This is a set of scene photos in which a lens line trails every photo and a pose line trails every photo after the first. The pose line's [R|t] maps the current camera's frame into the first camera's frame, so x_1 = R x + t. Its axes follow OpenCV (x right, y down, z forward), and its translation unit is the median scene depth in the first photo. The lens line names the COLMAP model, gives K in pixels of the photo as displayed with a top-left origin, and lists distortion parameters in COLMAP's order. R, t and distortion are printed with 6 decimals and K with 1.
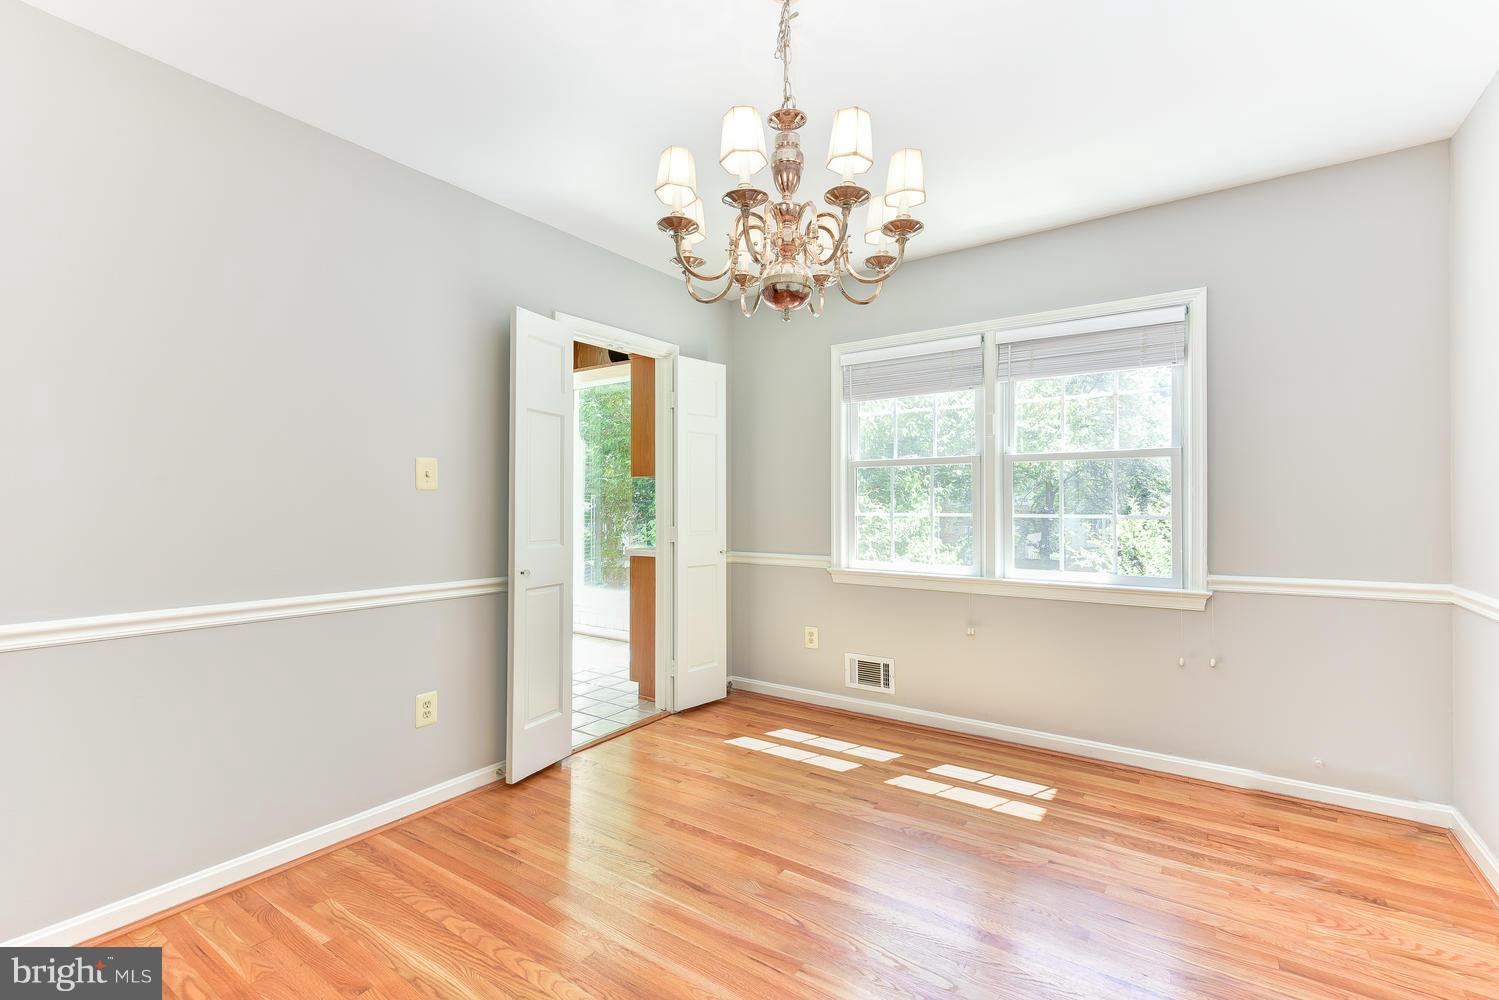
lens RADIAL K [[664.6, 0, 736.1], [0, 664.6, 503.5], [0, 0, 1]] dist [0.001904, -0.000147]
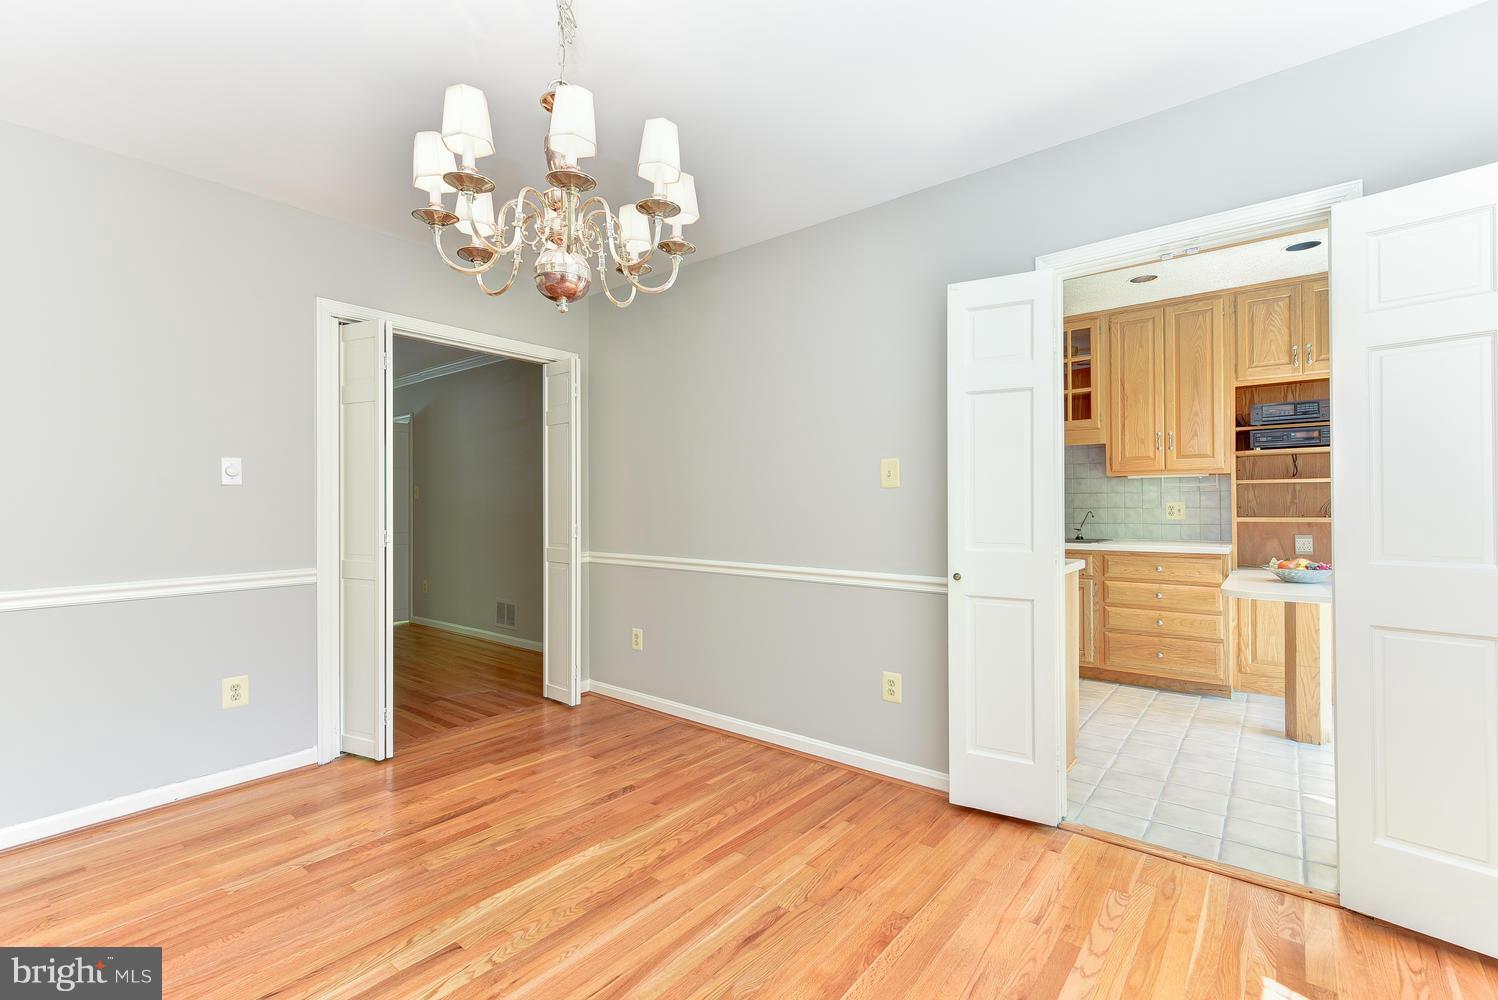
lens RADIAL K [[664.2, 0, 739.5], [0, 664.2, 497.3], [0, 0, 1]] dist [0.001904, -0.000147]
pose [[-0.074901, -0.002125, -0.997189, 0.733541], [0.013036, 0.999910, -0.003110, -0.005748], [0.997106, -0.013232, -0.074866, 0.942301]]
